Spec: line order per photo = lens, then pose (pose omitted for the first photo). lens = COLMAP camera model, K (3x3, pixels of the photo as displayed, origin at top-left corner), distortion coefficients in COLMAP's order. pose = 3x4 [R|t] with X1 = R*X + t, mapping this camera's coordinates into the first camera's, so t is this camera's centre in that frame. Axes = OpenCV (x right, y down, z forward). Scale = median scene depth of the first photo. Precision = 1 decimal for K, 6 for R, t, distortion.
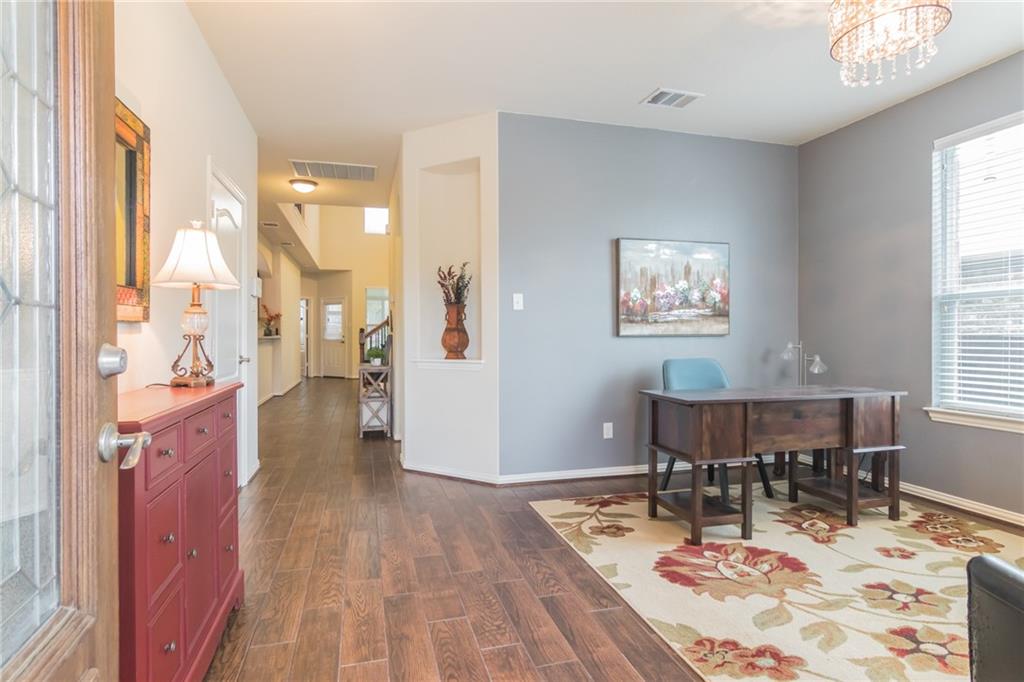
lens RADIAL K [[523.0, 0, 512.0], [0, 523.0, 341.0], [0, 0, 1]] dist [0.003298, 0.000867]
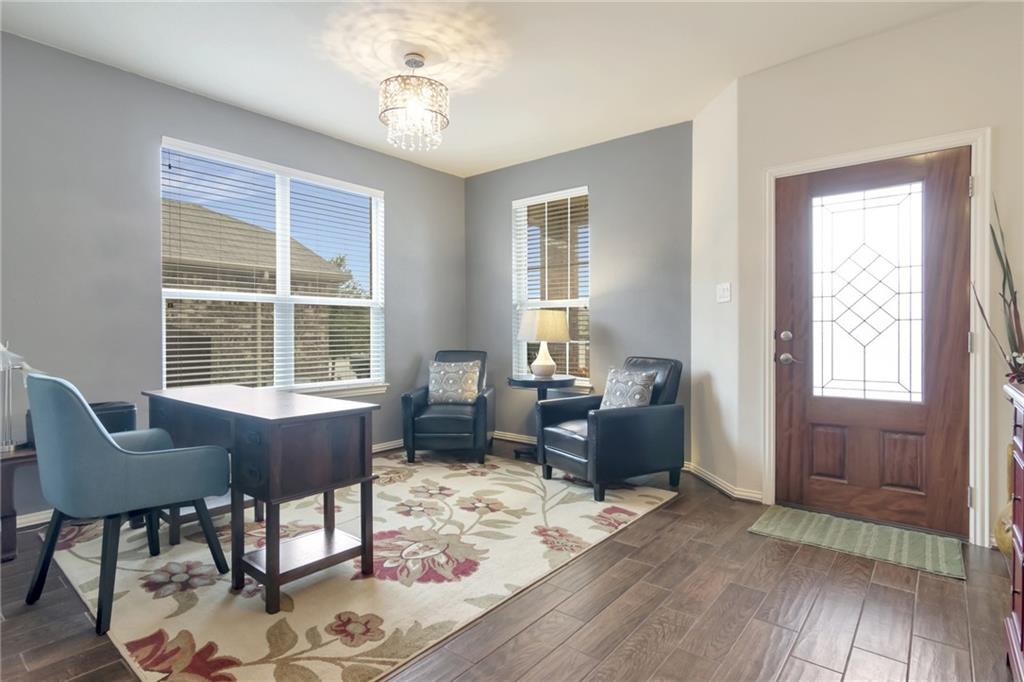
lens RADIAL K [[523.0, 0, 512.0], [0, 523.0, 341.0], [0, 0, 1]] dist [0.003298, 0.000867]
pose [[-0.566287, -0.011749, 0.824124, -0.562047], [0.012809, 0.999652, 0.023053, -0.010340], [-0.824108, 0.023611, -0.565940, 1.479775]]
